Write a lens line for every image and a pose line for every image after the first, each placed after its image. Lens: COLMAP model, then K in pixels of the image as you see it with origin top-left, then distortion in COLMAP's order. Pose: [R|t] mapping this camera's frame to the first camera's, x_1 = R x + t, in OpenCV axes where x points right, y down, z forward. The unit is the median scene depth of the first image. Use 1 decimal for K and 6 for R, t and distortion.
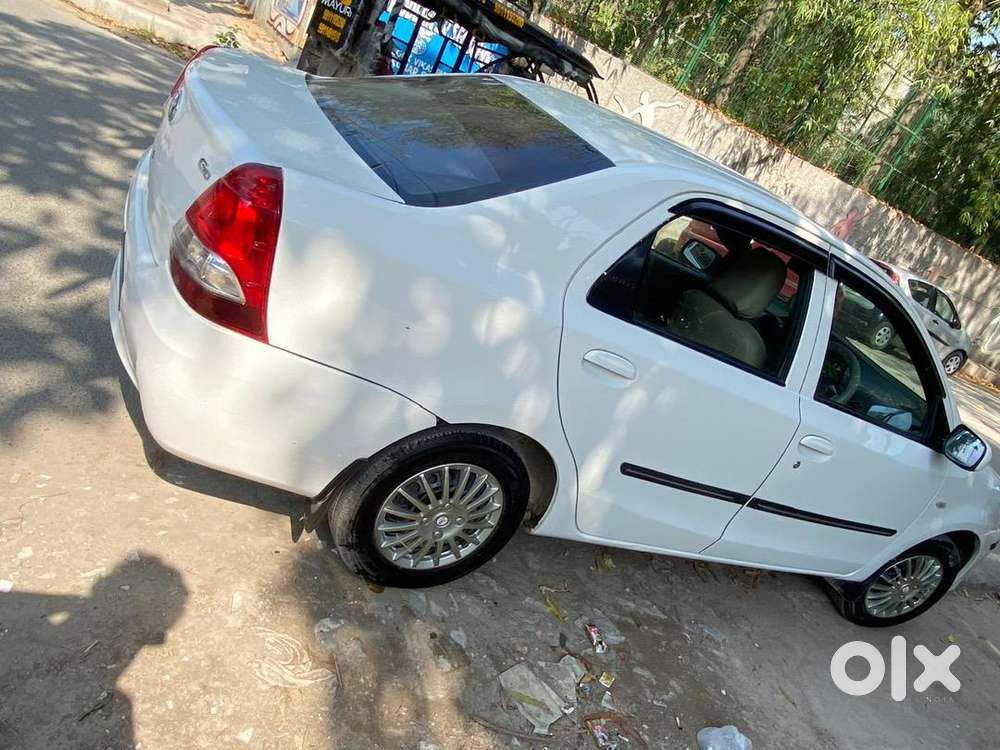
lens RADIAL K [[716.9, 0, 502.2], [0, 716.9, 383.1], [0, 0, 1]] dist [0.088178, -0.108924]
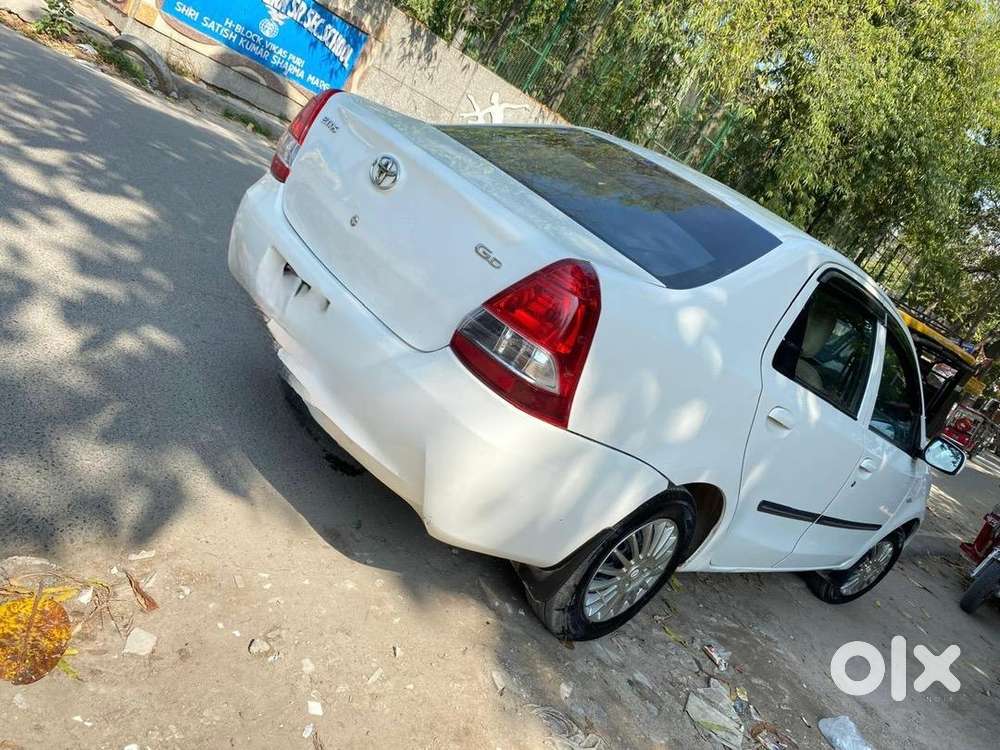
lens RADIAL K [[727.2, 0, 540.2], [0, 727.2, 373.7], [0, 0, 1]] dist [0.009239, -0.003748]
pose [[0.957504, -0.033027, 0.286524, -0.440688], [0.032546, 0.999449, 0.006443, -0.095828], [-0.286579, 0.003156, 0.958051, 0.018625]]
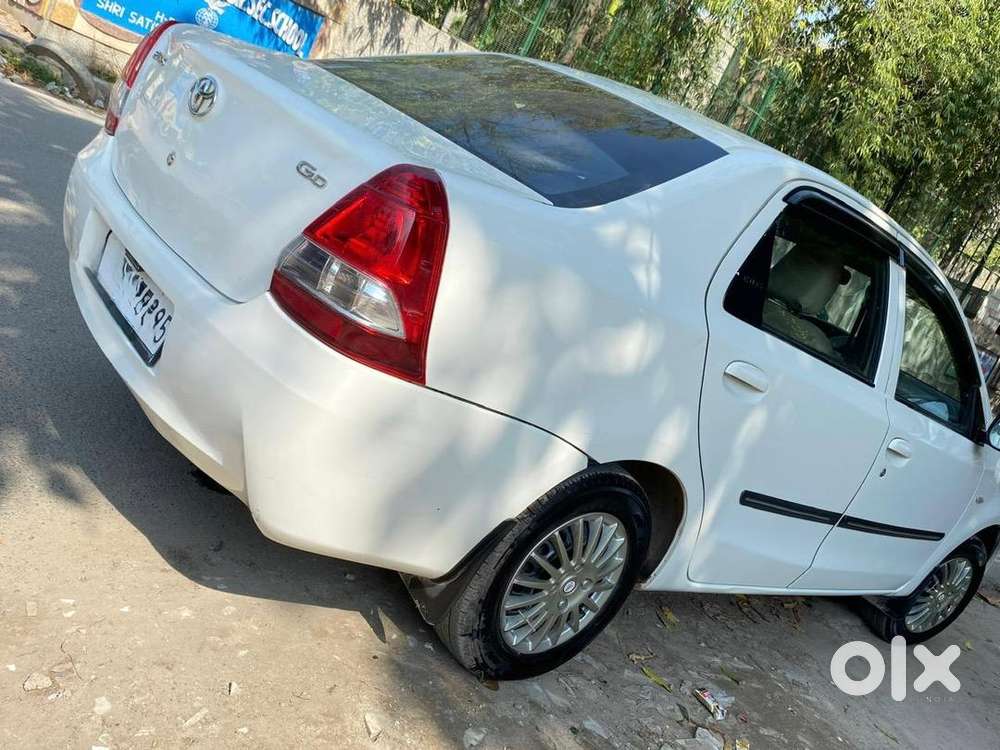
lens RADIAL K [[884.3, 0, 521.8], [0, 884.3, 368.9], [0, 0, 1]] dist [0.011450, -0.009831]
pose [[0.967908, -0.088980, 0.235024, -0.301948], [0.102503, 0.993671, -0.045939, -0.011684], [-0.229449, 0.068556, 0.970903, 0.018960]]
